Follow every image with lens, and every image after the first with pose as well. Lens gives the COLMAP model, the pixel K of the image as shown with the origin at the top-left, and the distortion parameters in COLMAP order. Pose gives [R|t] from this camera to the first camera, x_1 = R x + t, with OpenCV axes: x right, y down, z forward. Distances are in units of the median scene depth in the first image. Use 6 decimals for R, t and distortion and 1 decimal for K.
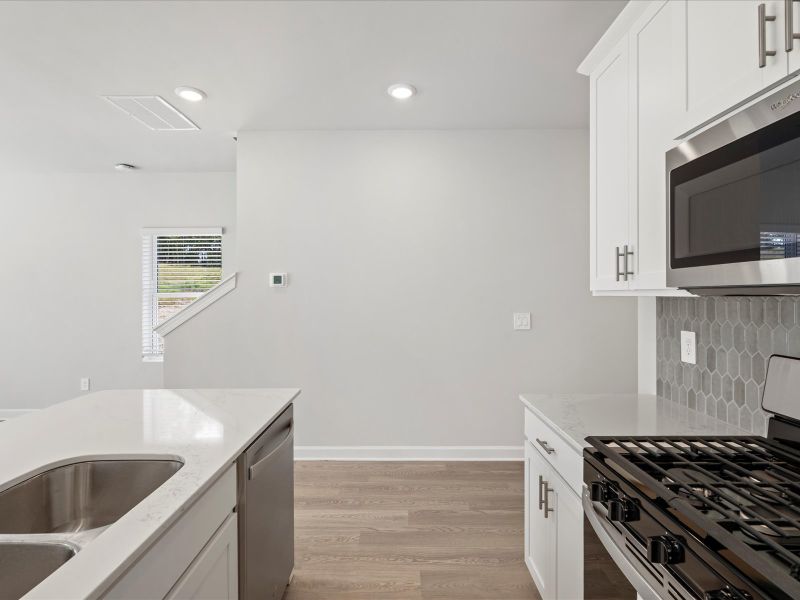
lens RADIAL K [[403.7, 0, 398.4], [0, 403.7, 298.4], [0, 0, 1]] dist [-0.000546, 0.000444]
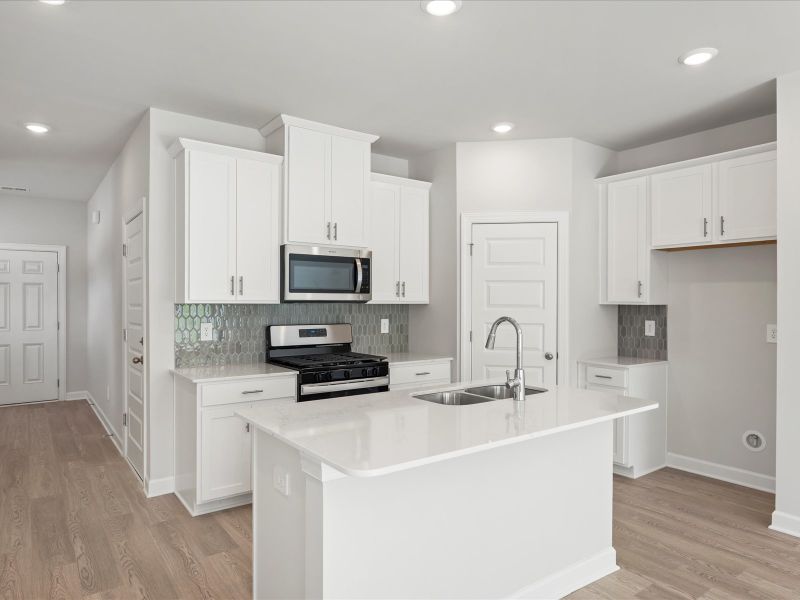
lens RADIAL K [[510.1, 0, 400.4], [0, 510.1, 296.8], [0, 0, 1]] dist [-0.003819, -0.003662]
pose [[-0.598755, 0.002672, 0.800928, -1.190497], [0.004147, 0.999991, -0.000237, -0.024858], [-0.800921, 0.003179, -0.598761, 1.217229]]
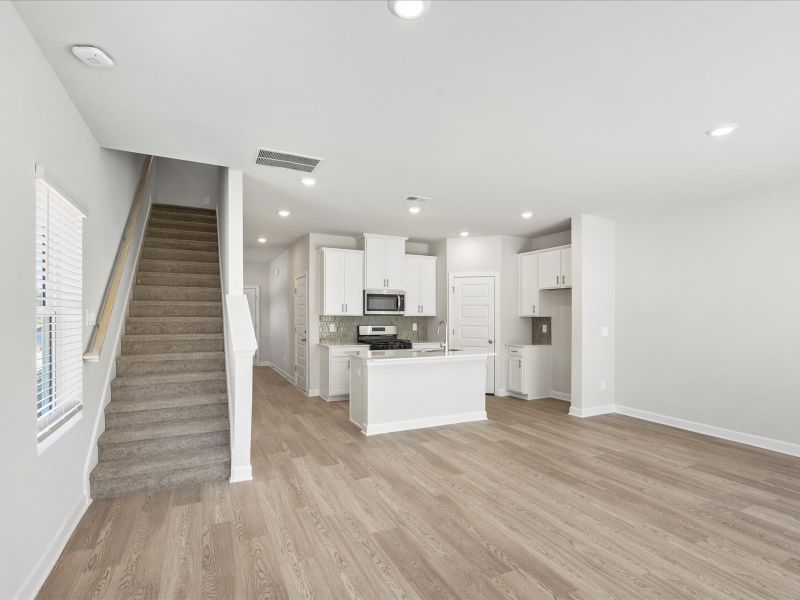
lens RADIAL K [[403.7, 0, 398.3], [0, 403.7, 317.4], [0, 0, 1]] dist [-0.000546, 0.000444]
pose [[-0.443890, -0.008784, 0.896038, -2.408570], [0.003147, 0.999930, 0.011362, -0.024510], [-0.896076, 0.007864, -0.443831, 1.626352]]
